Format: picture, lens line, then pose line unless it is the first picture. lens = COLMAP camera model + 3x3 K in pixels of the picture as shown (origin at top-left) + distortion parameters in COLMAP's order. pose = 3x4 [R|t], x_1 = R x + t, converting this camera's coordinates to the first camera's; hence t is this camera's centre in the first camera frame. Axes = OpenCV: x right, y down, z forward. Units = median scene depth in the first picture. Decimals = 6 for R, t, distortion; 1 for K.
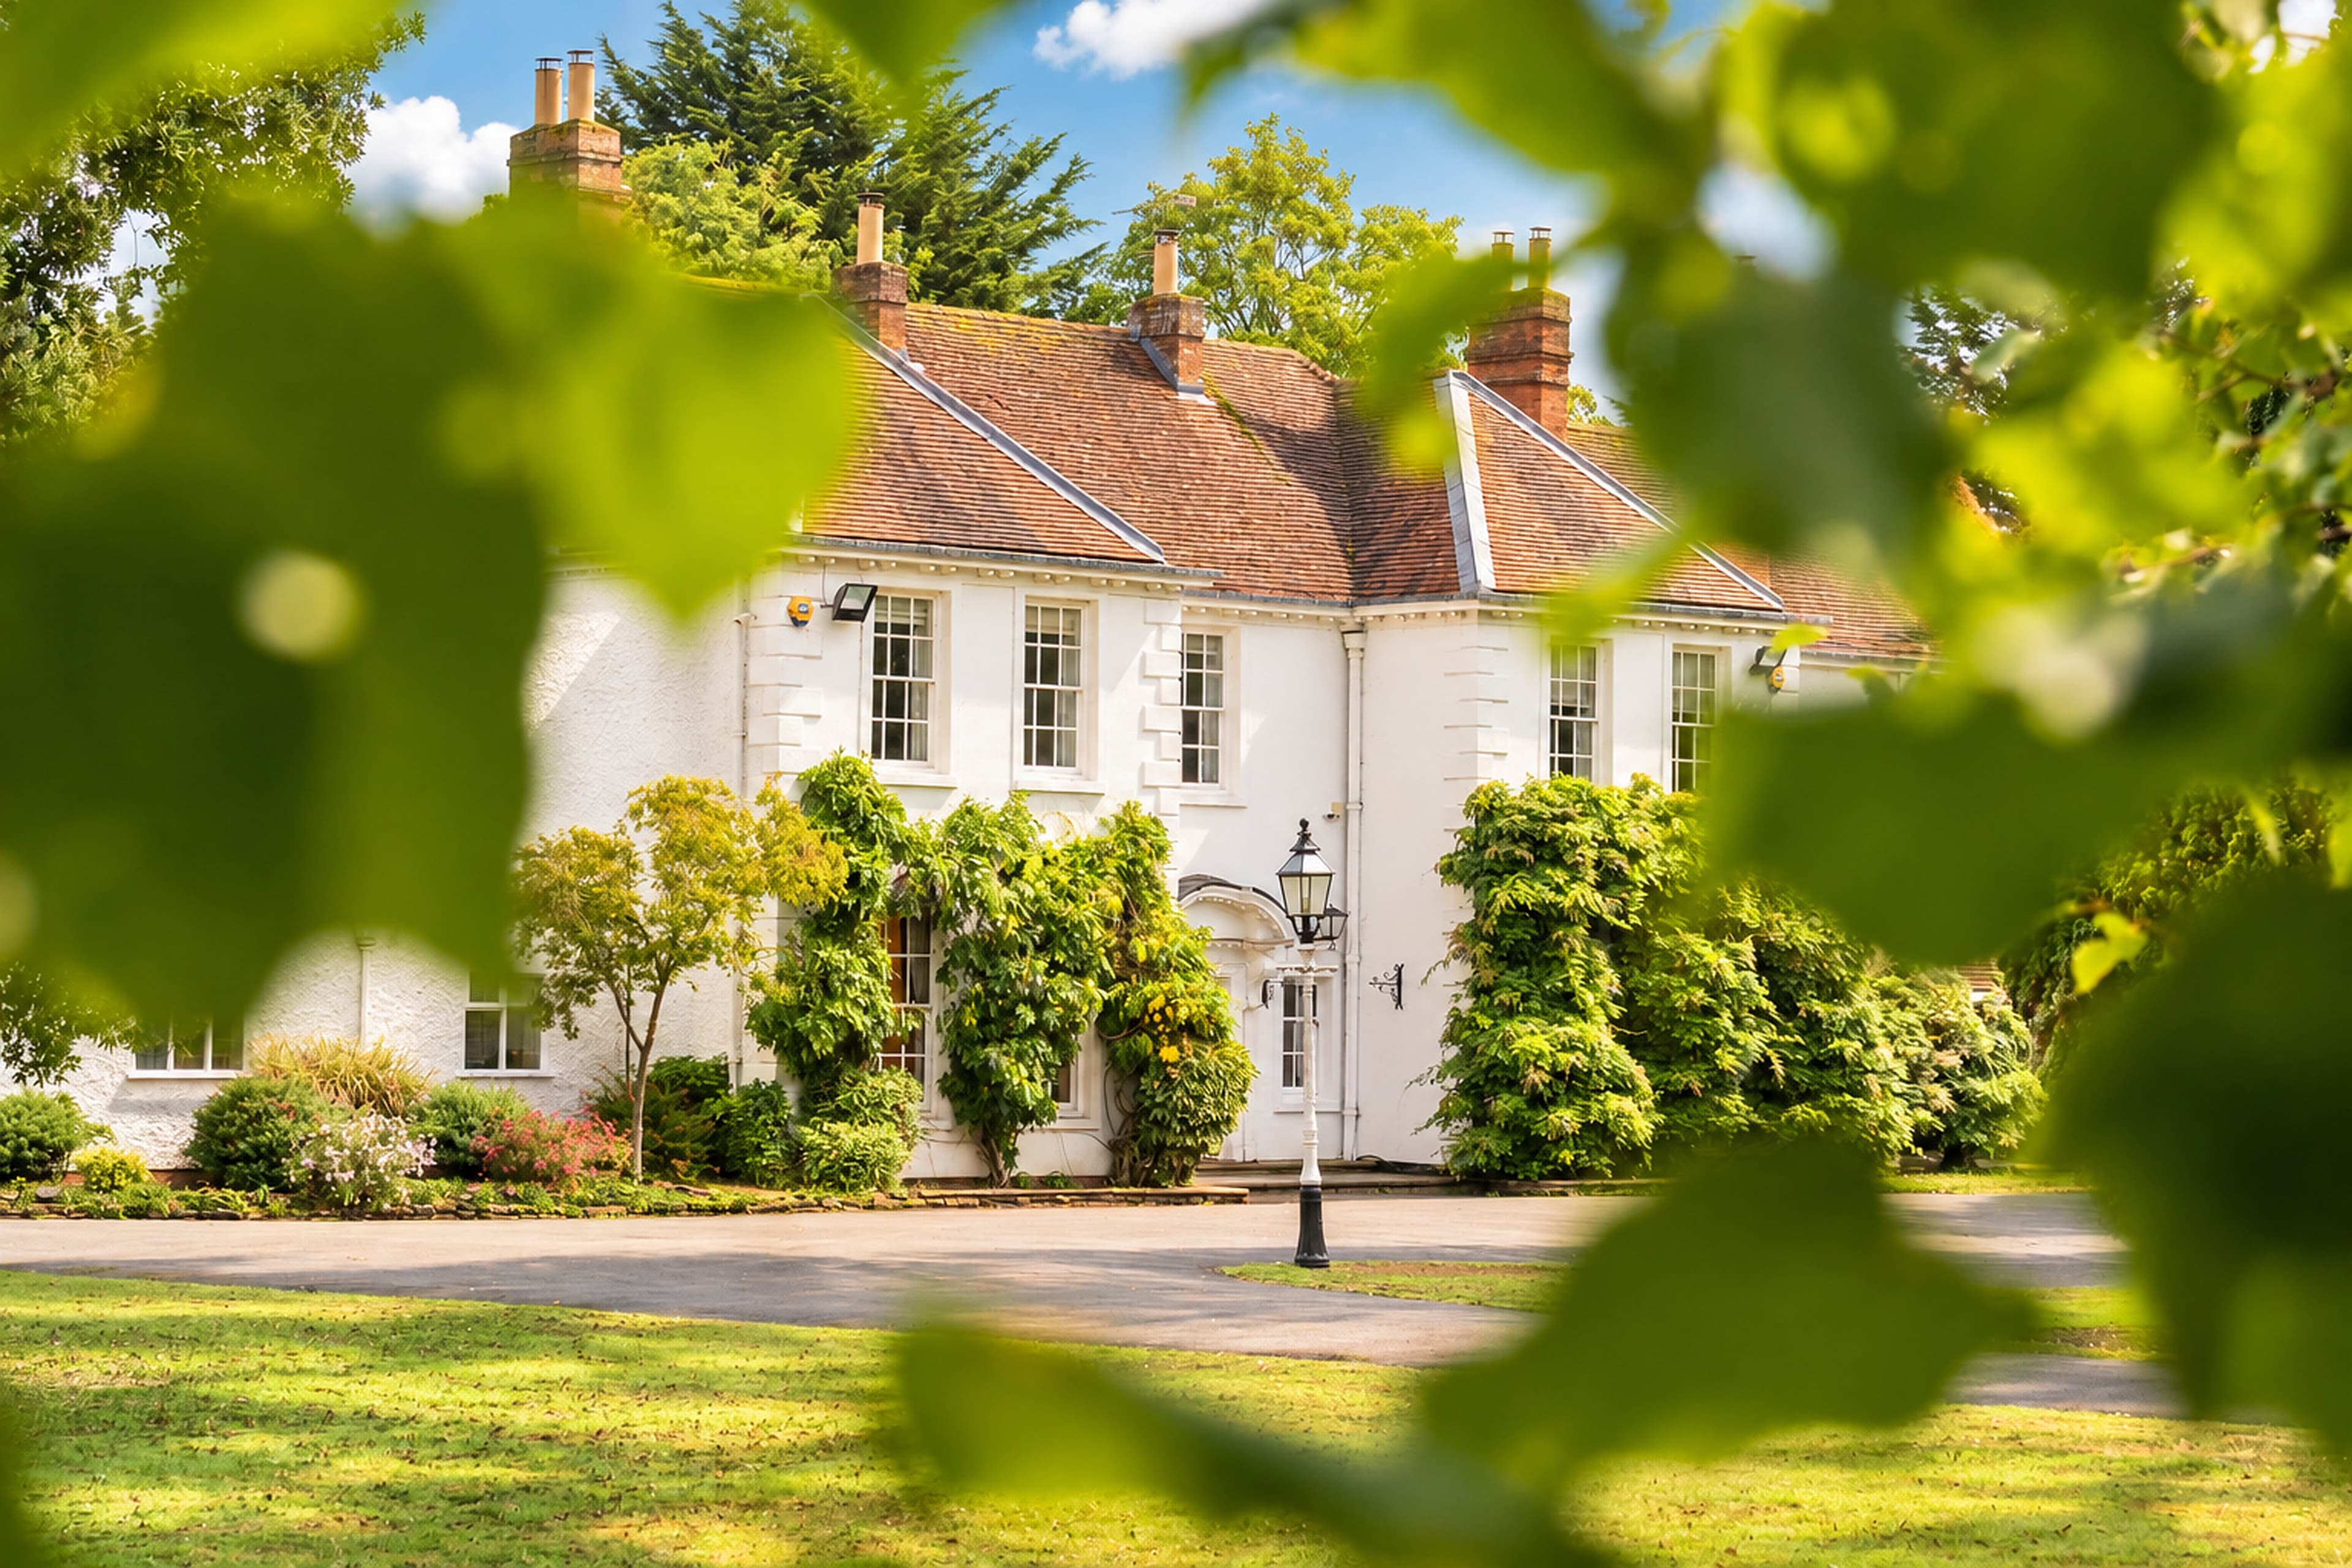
lens RADIAL K [[6745.4, 0, 1176.0], [0, 6745.4, 784.0], [0, 0, 1]] dist [0.085867, 0.355582]
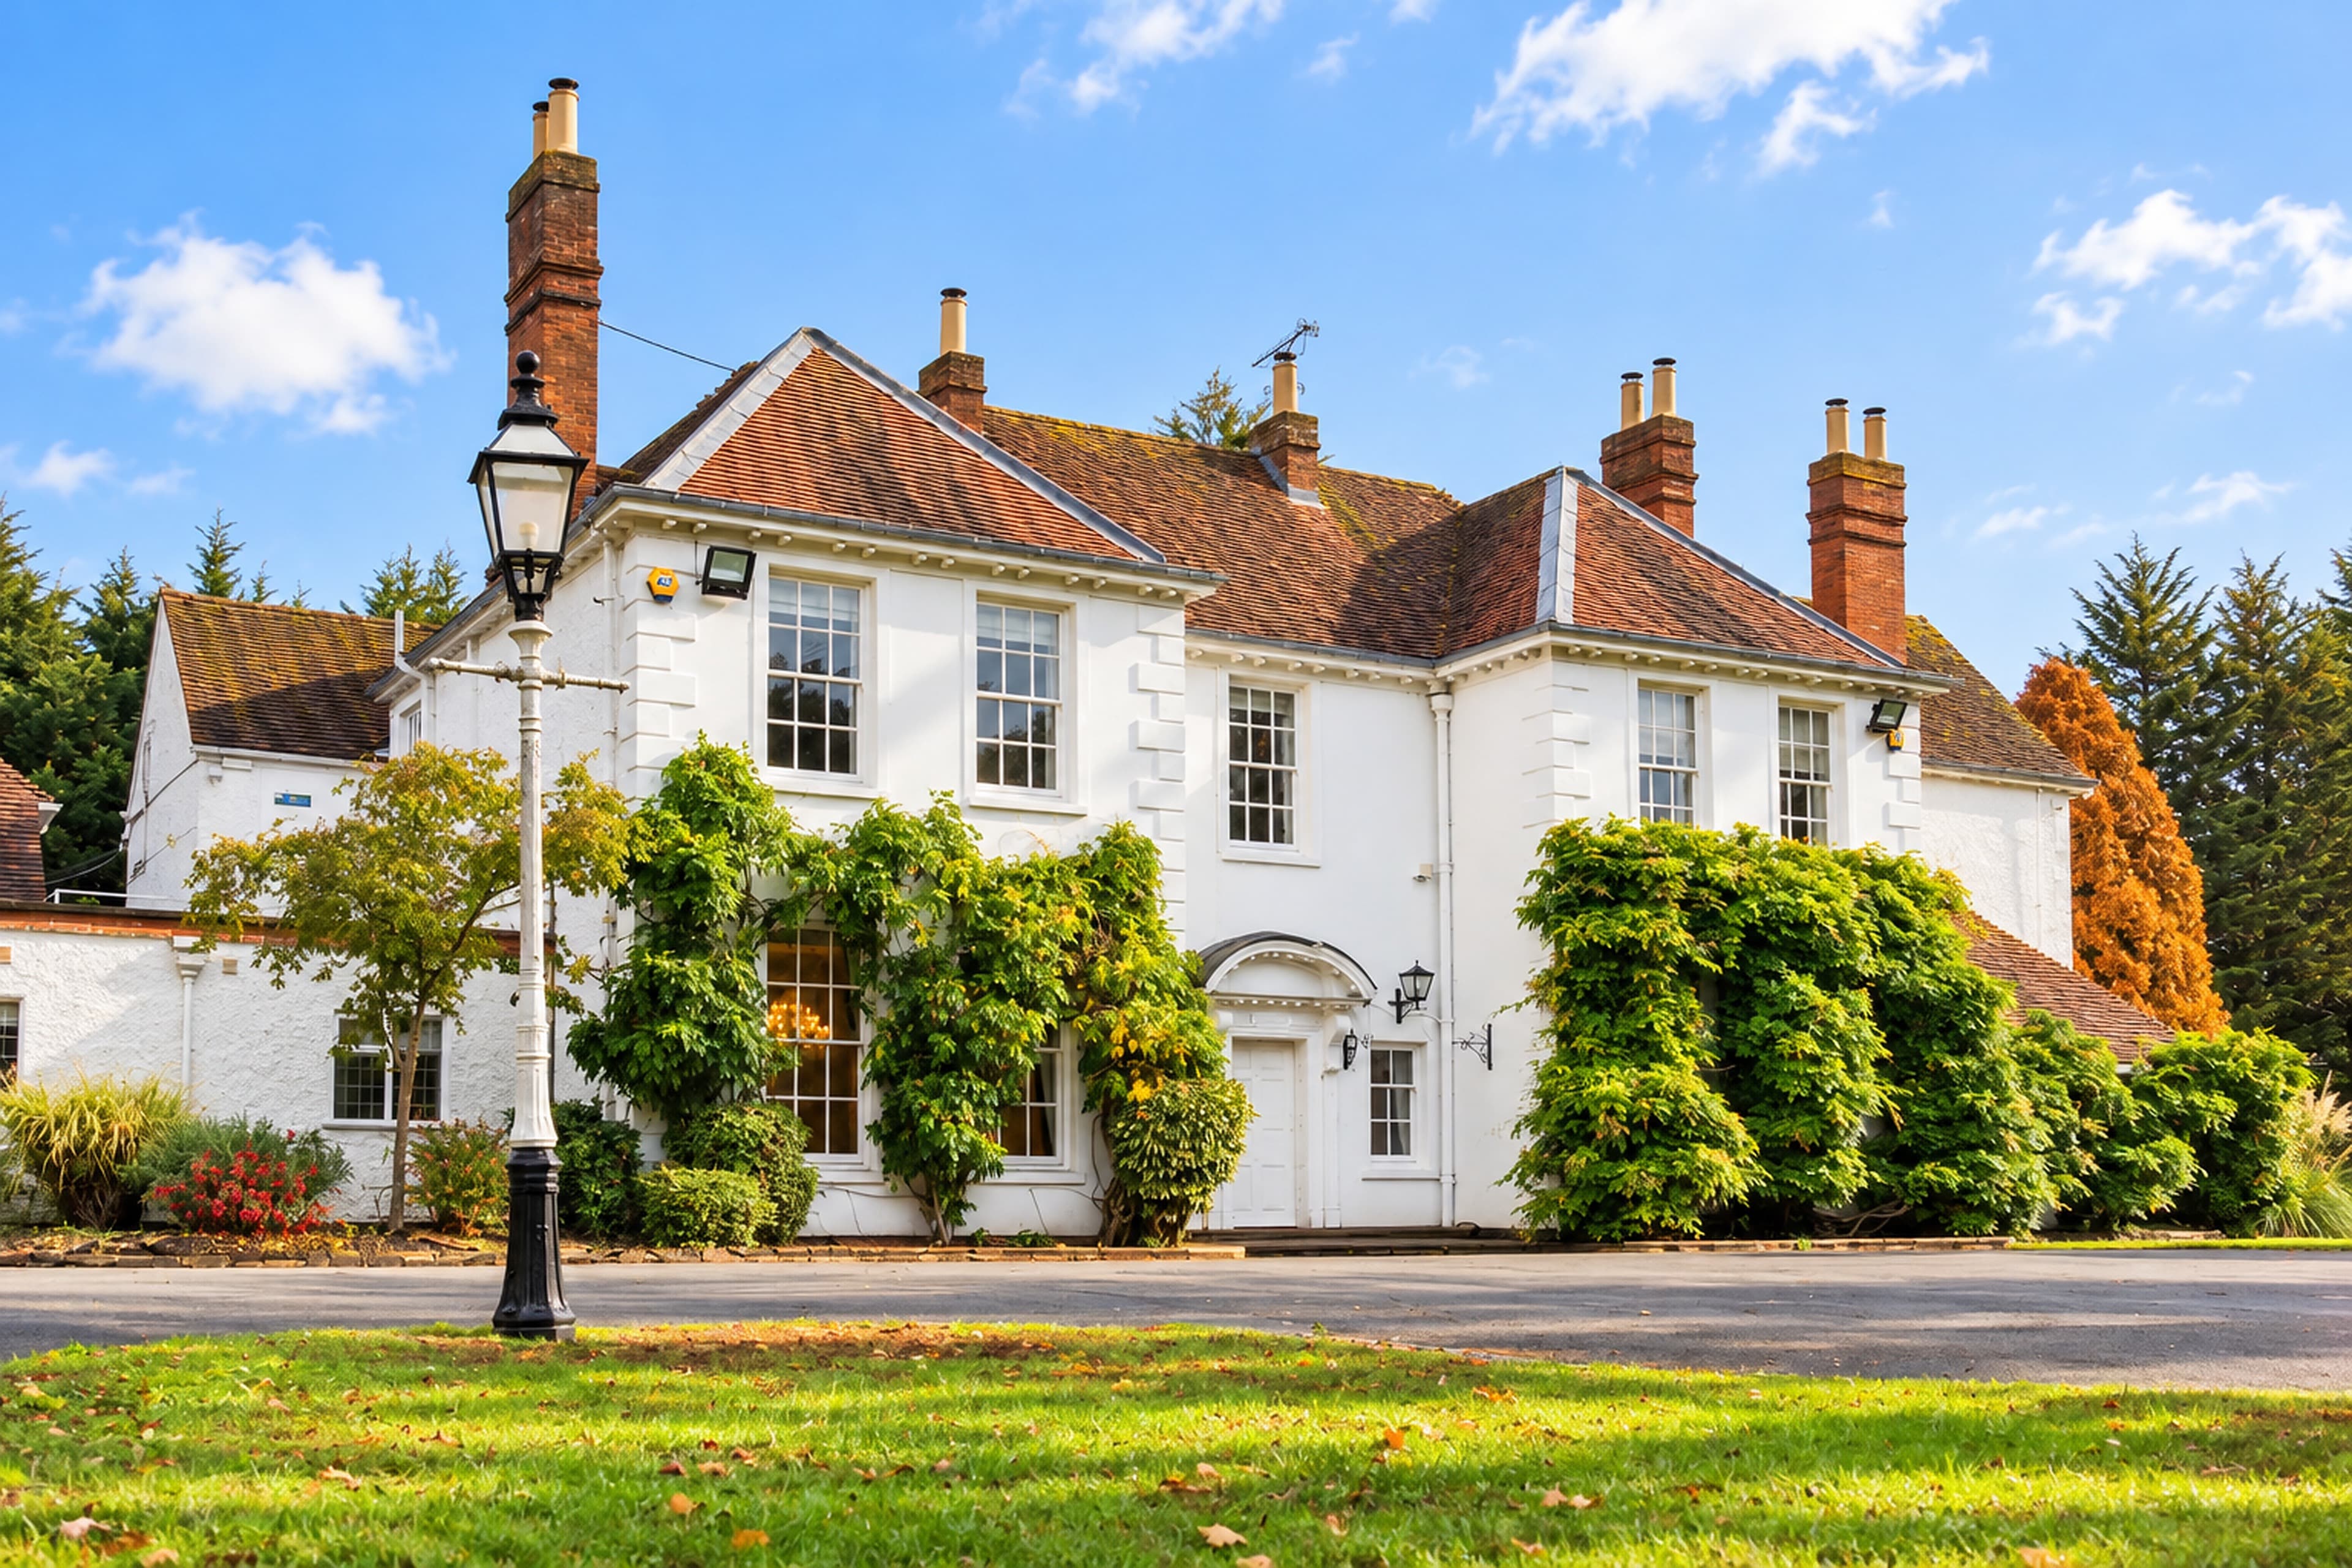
lens RADIAL K [[2502.0, 0, 1182.4], [0, 2502.0, 1061.6], [0, 0, 1]] dist [-0.008496, -0.021676]
pose [[0.969762, -0.033444, -0.241750, 0.079041], [0.023938, 0.998824, -0.042152, 0.047573], [0.242876, 0.035090, 0.969423, 0.657310]]
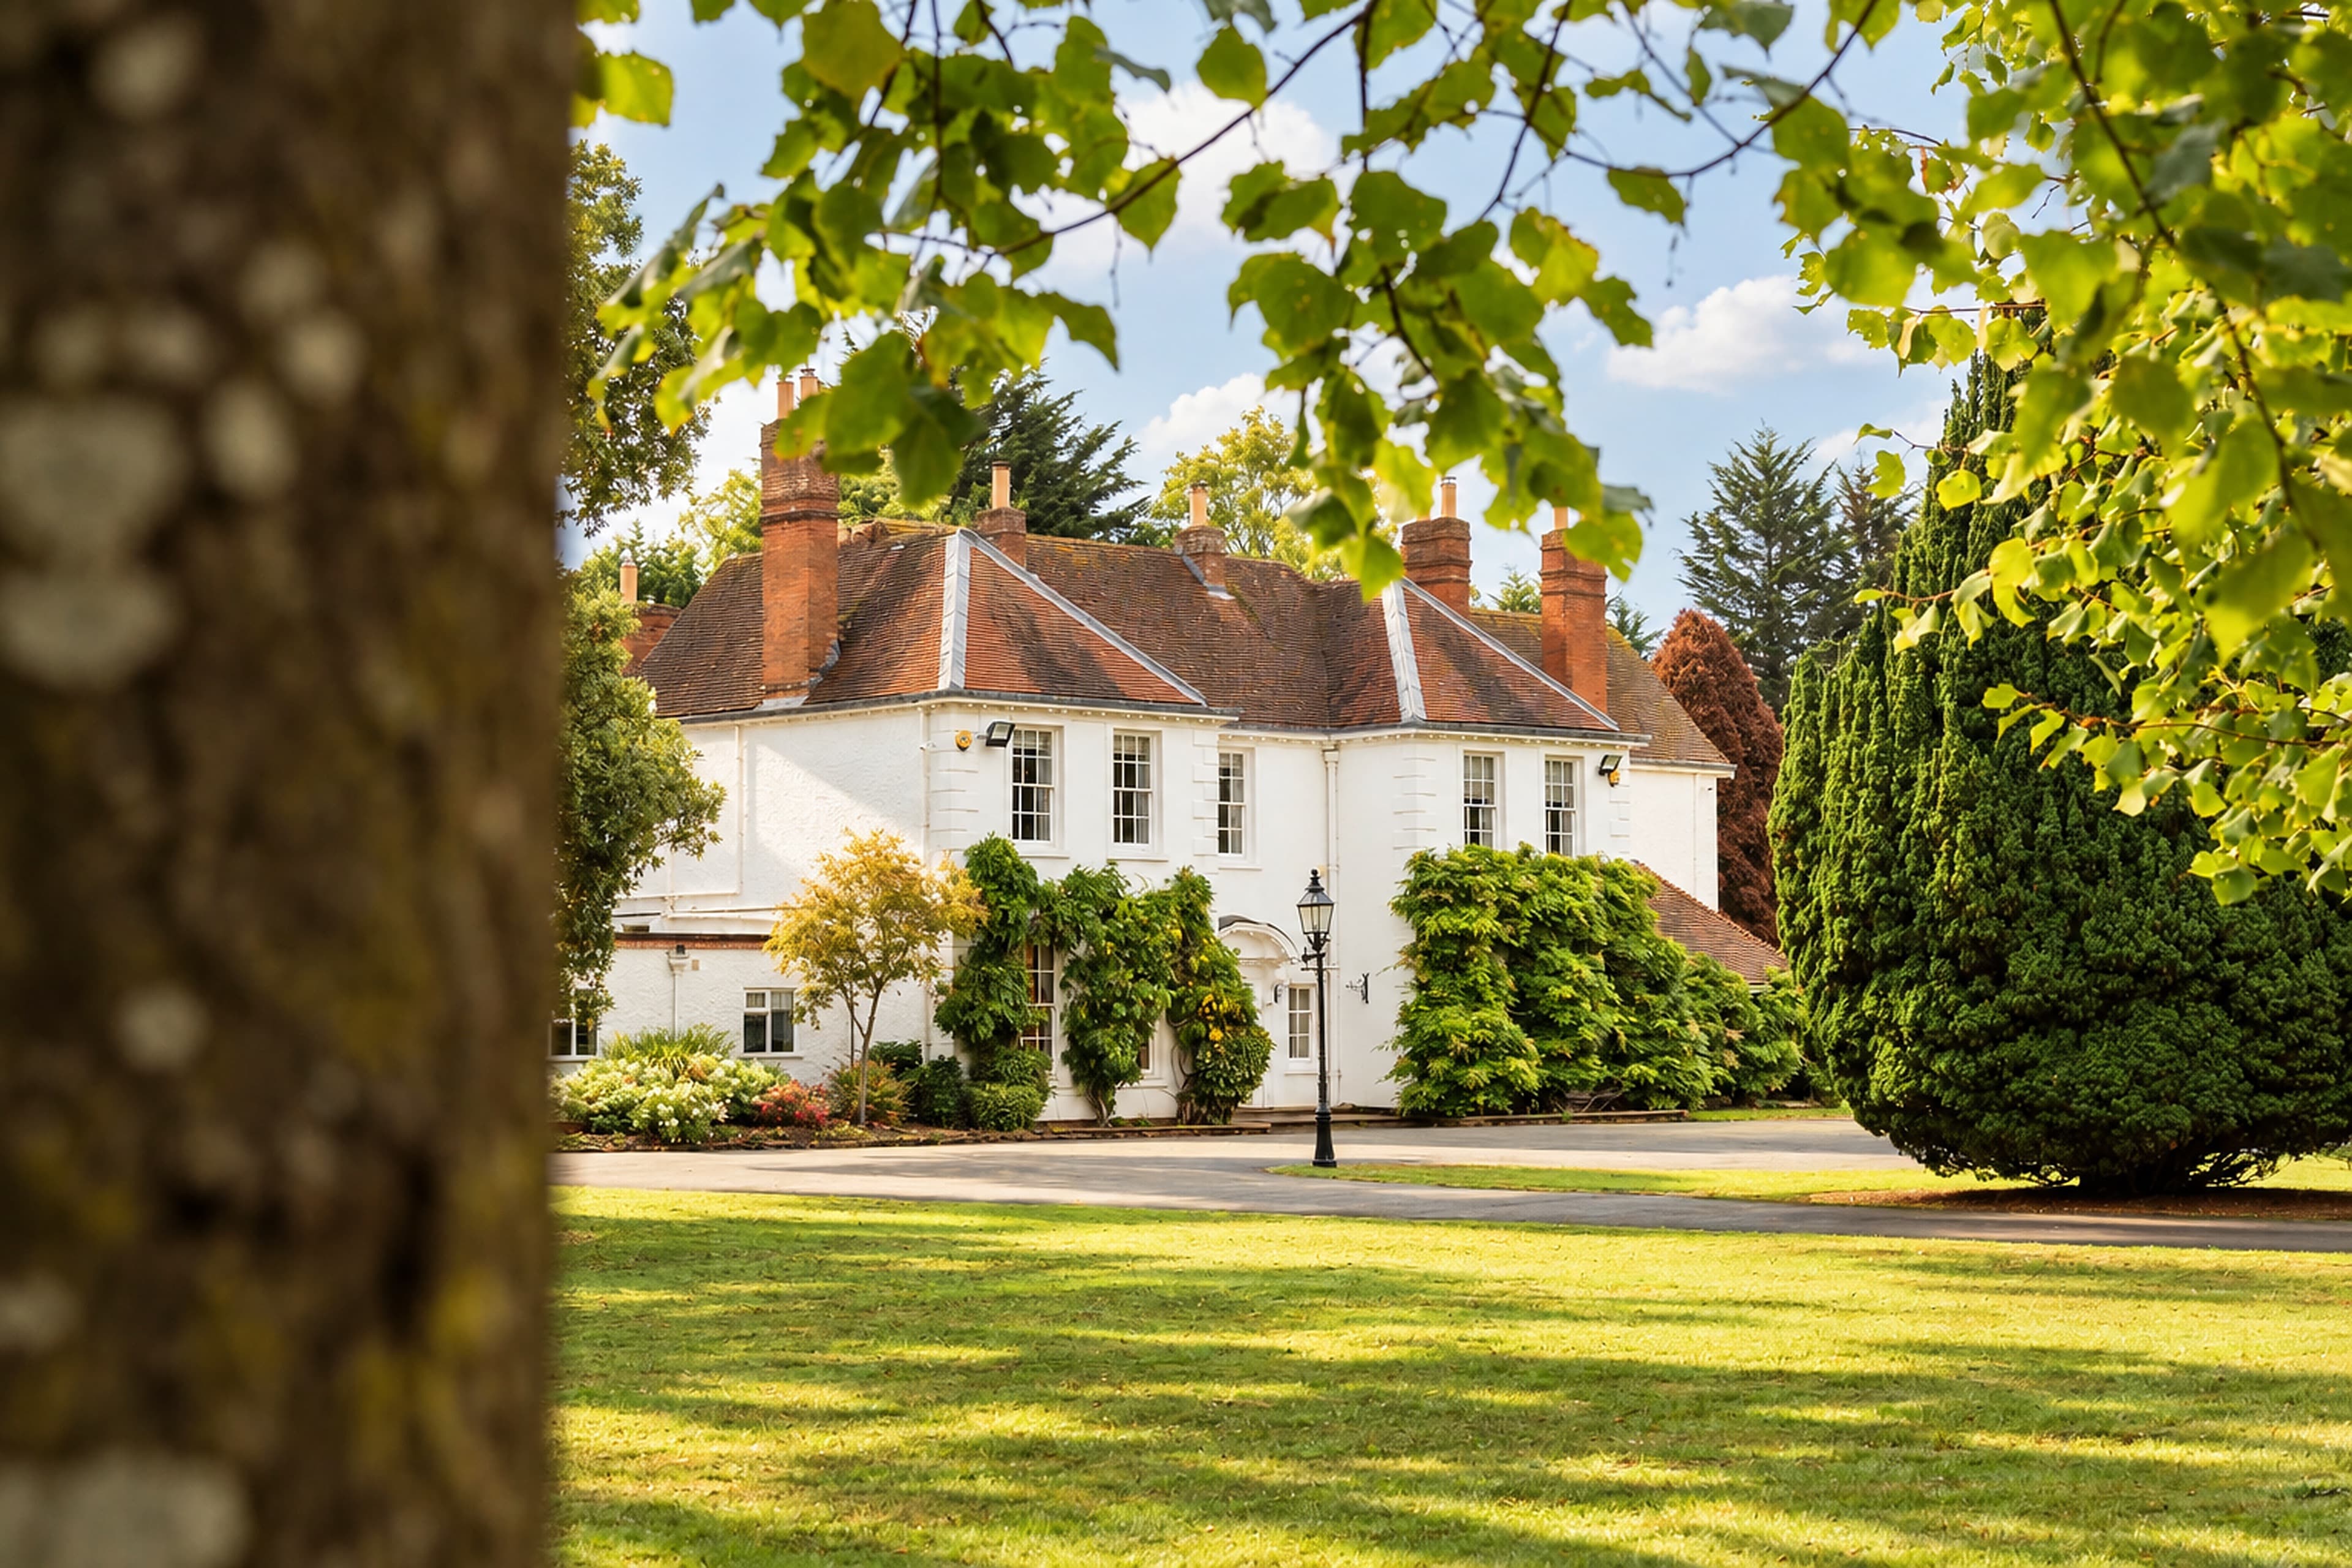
lens RADIAL K [[4715.2, 0, 1176.0], [0, 4715.2, 784.0], [0, 0, 1]] dist [0.051978, -0.001493]
pose [[0.999825, -0.018444, 0.003177, -0.011515], [0.018505, 0.999620, -0.020445, 0.005659], [-0.002799, 0.020500, 0.999786, -0.039247]]
